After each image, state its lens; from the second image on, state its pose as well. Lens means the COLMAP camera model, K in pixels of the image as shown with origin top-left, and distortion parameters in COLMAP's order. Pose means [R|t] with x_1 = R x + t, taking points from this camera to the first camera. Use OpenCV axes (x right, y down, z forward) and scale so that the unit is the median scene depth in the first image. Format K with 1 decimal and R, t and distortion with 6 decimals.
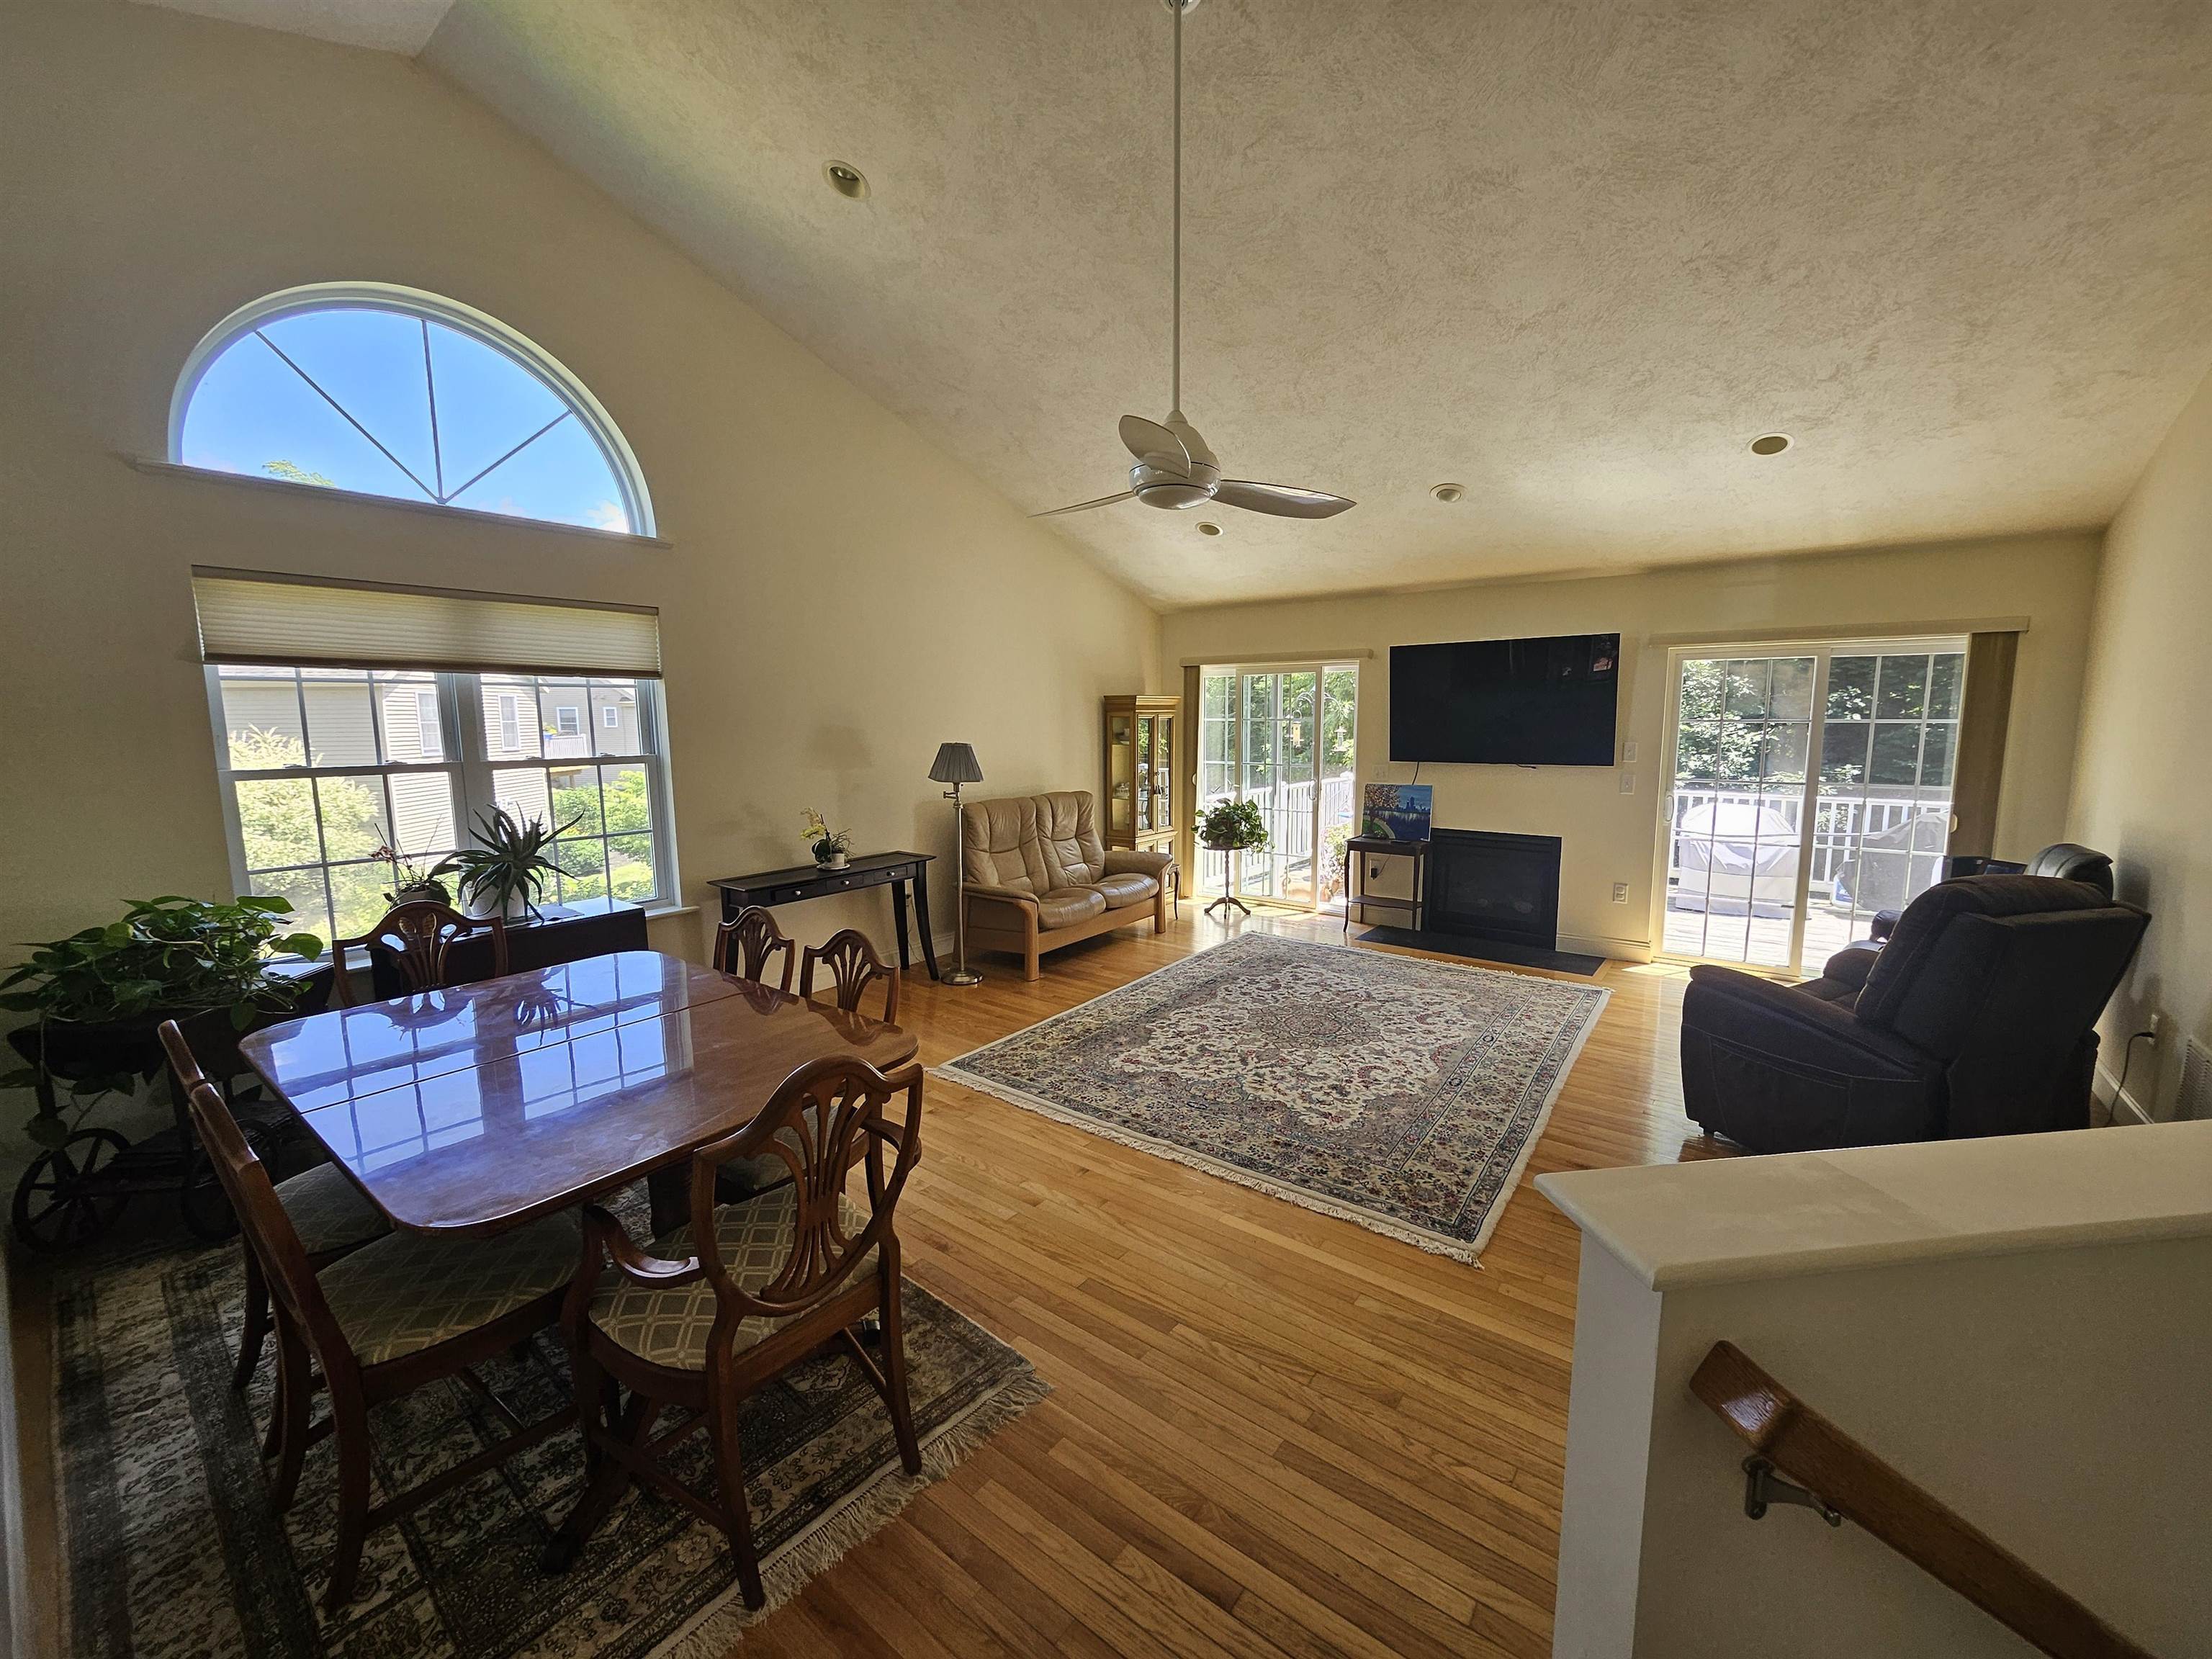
lens RADIAL K [[870.5, 0, 1123.1], [0, 870.5, 825.6], [0, 0, 1]] dist [-0.006727, 0.002330]
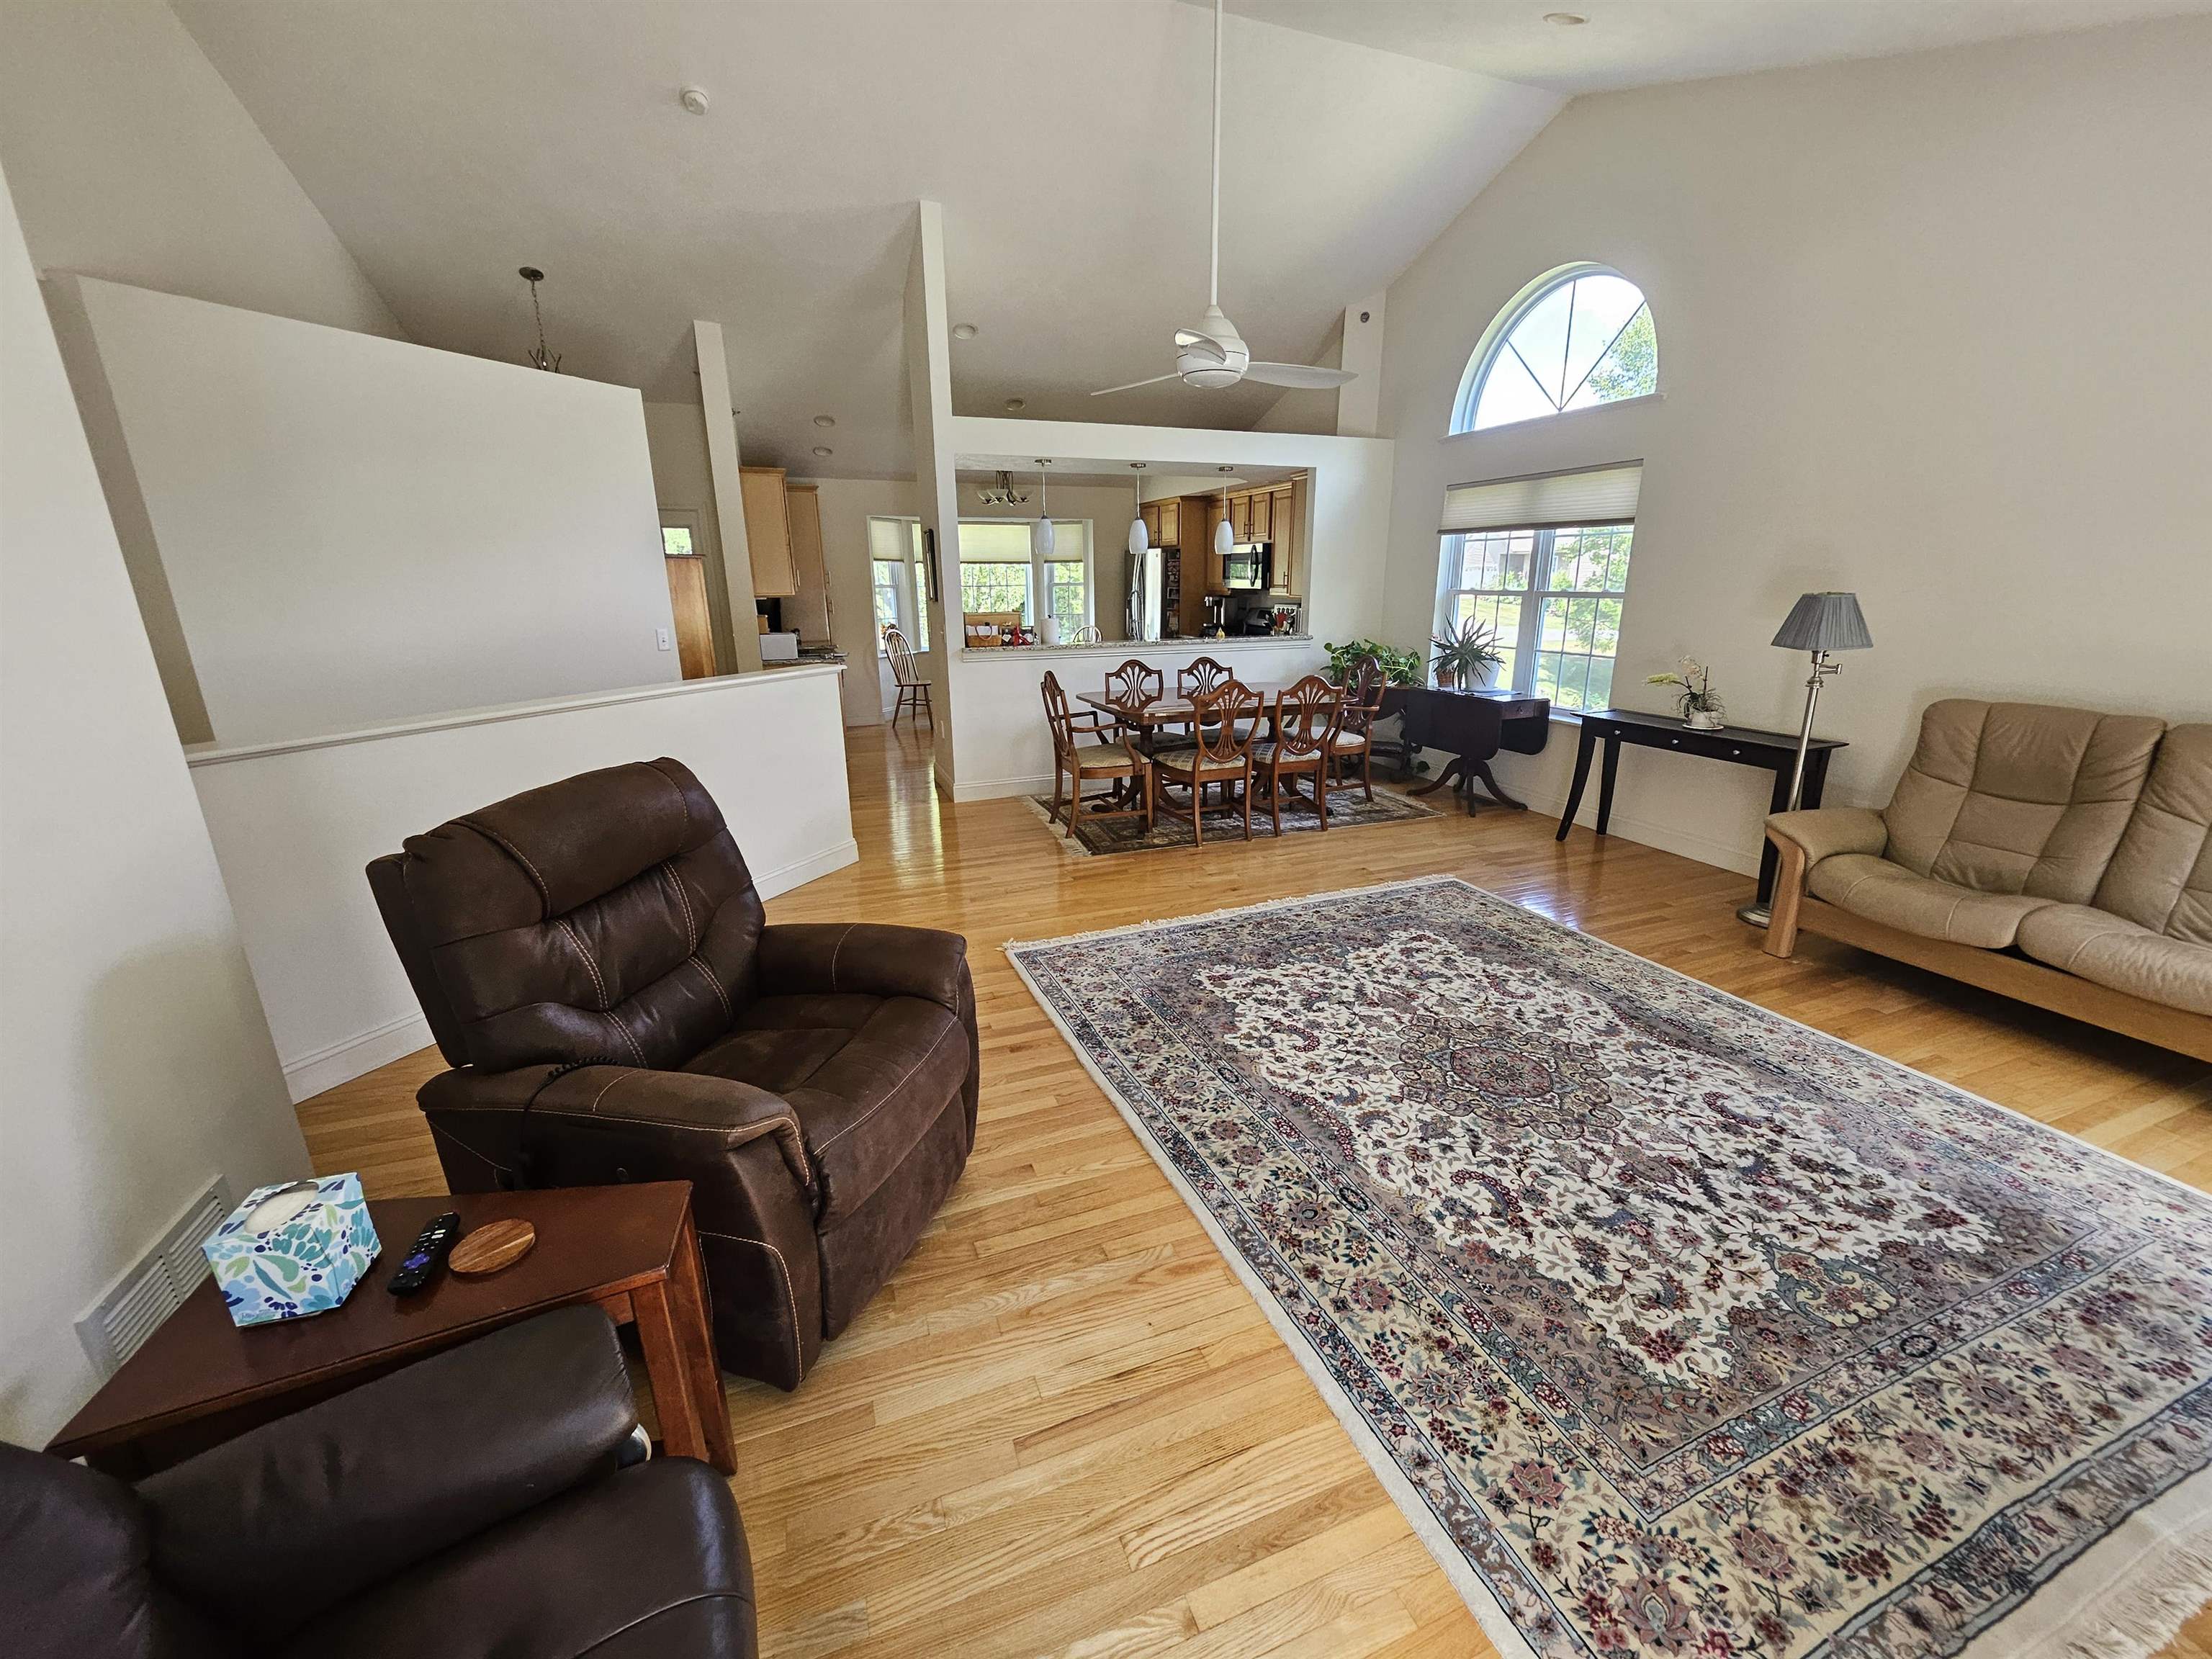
lens RADIAL K [[870.5, 0, 1121.5], [0, 870.5, 819.9], [0, 0, 1]] dist [-0.006727, 0.002330]
pose [[-0.523884, 0.237918, -0.817888, 1.057266], [-0.097214, 0.937225, 0.334901, -0.149222], [0.846224, 0.254959, -0.467869, 1.318392]]
